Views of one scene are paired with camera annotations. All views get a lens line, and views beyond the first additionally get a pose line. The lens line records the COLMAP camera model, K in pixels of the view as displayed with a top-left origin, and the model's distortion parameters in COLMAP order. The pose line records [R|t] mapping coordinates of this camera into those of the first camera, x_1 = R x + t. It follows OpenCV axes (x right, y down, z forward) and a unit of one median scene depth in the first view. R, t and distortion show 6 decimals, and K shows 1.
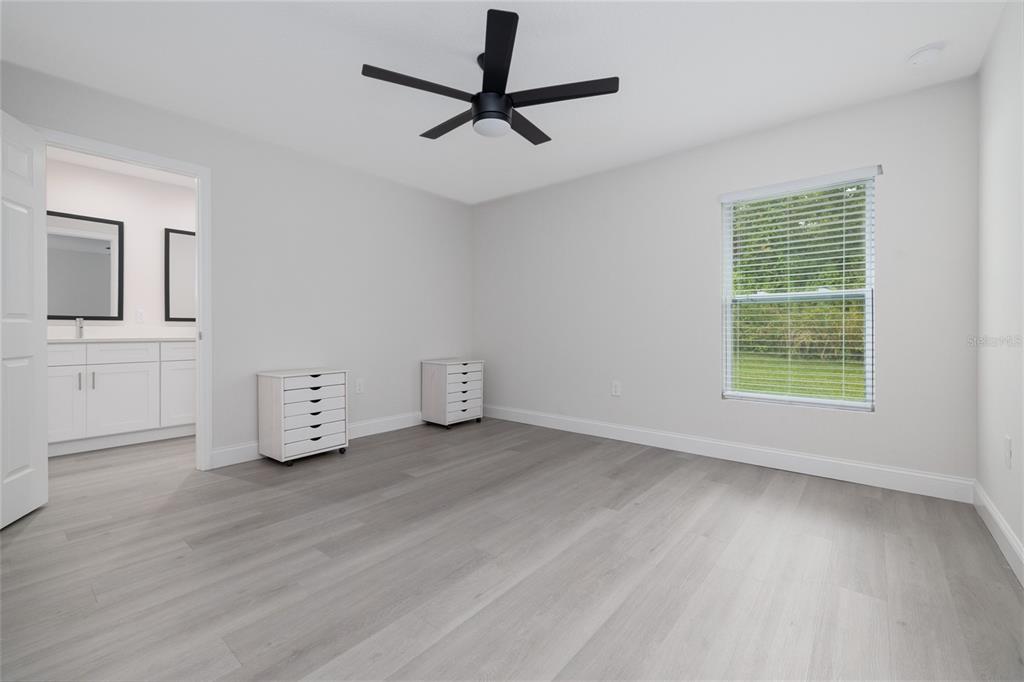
lens RADIAL K [[445.4, 0, 507.4], [0, 445.4, 331.2], [0, 0, 1]] dist [0.000638, 0.000109]
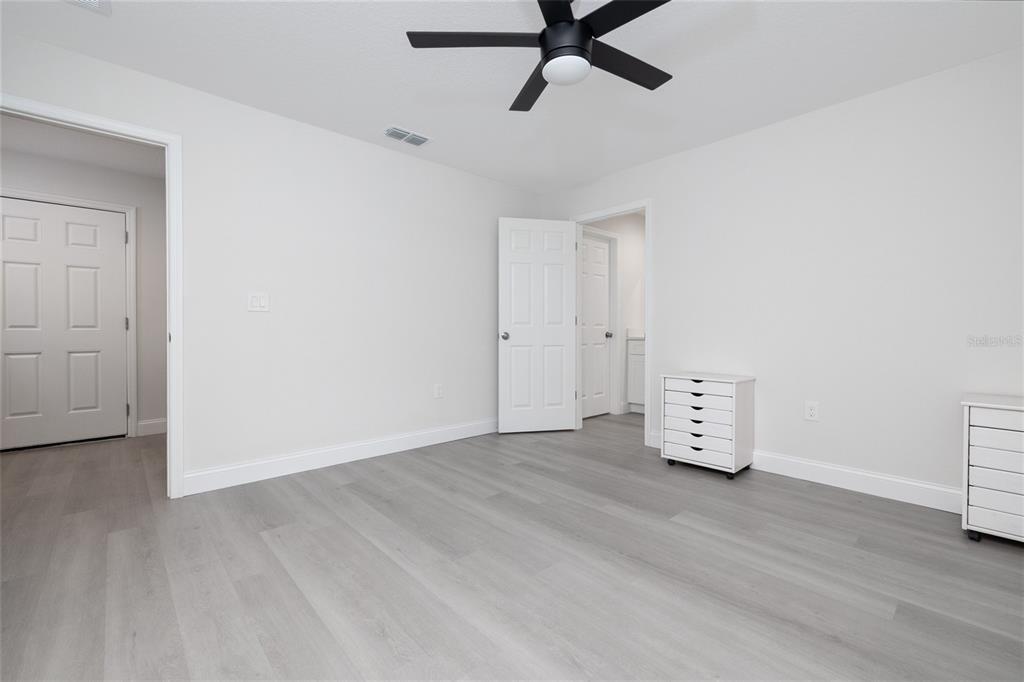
lens RADIAL K [[445.4, 0, 507.4], [0, 445.4, 331.2], [0, 0, 1]] dist [0.000638, 0.000109]
pose [[-0.162671, -0.000030, -0.986680, 0.599579], [-0.006516, 0.999978, 0.001044, -0.002703], [0.986659, 0.006599, -0.162668, 0.821376]]
